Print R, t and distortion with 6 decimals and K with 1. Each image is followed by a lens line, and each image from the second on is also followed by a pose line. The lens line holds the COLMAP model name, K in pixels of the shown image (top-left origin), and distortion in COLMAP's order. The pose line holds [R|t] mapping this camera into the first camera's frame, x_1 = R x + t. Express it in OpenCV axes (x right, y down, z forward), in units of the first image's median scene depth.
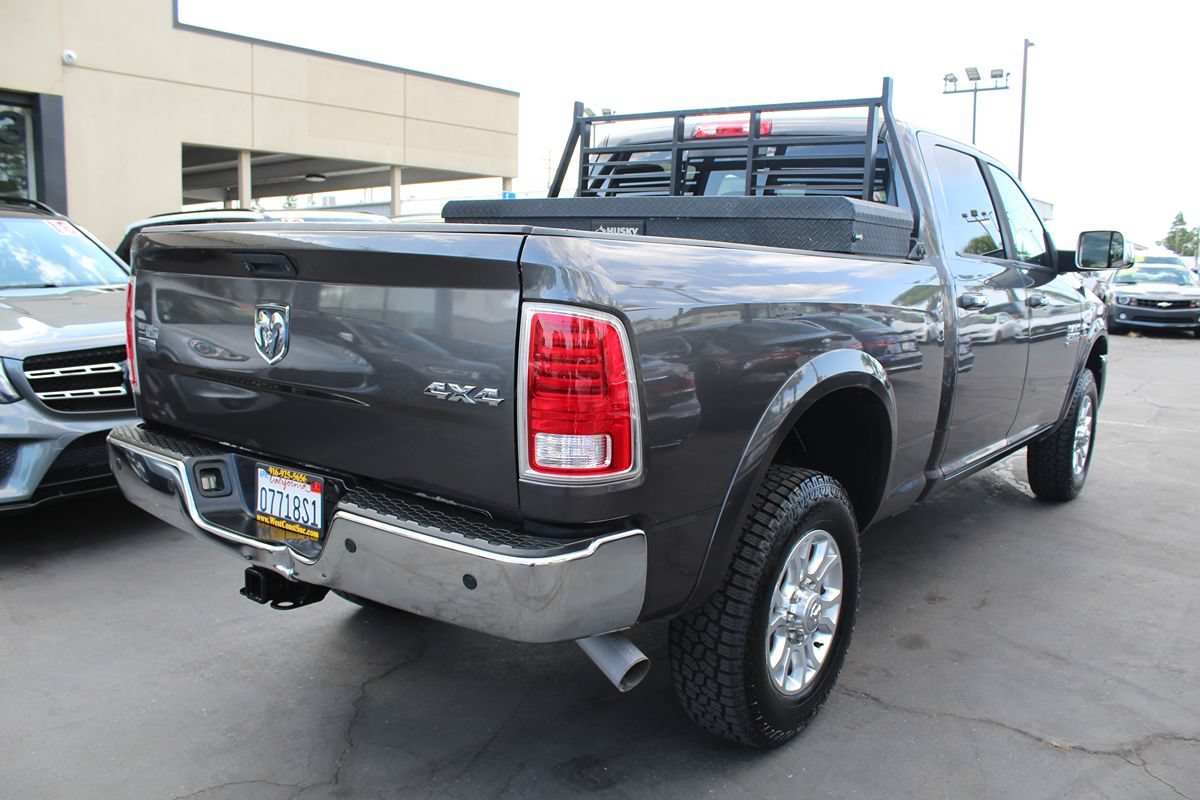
lens RADIAL K [[966.2, 0, 604.6], [0, 966.2, 406.5], [0, 0, 1]] dist [-0.133240, 0.069115]
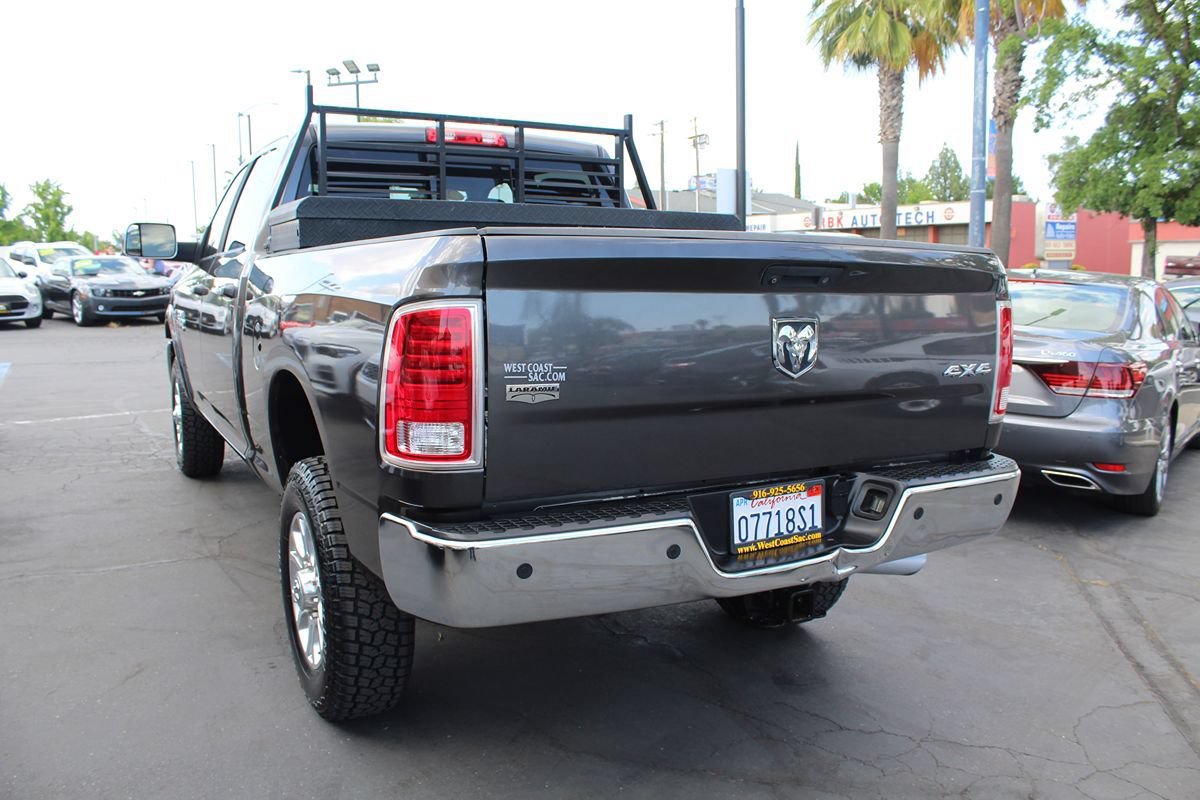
lens RADIAL K [[966.2, 0, 589.4], [0, 966.2, 413.1], [0, 0, 1]] dist [-0.133240, 0.069115]
pose [[0.412604, -0.155881, 0.897474, -1.256357], [0.140672, 0.984334, 0.106294, -0.136363], [-0.899983, 0.082392, 0.428068, 0.726616]]
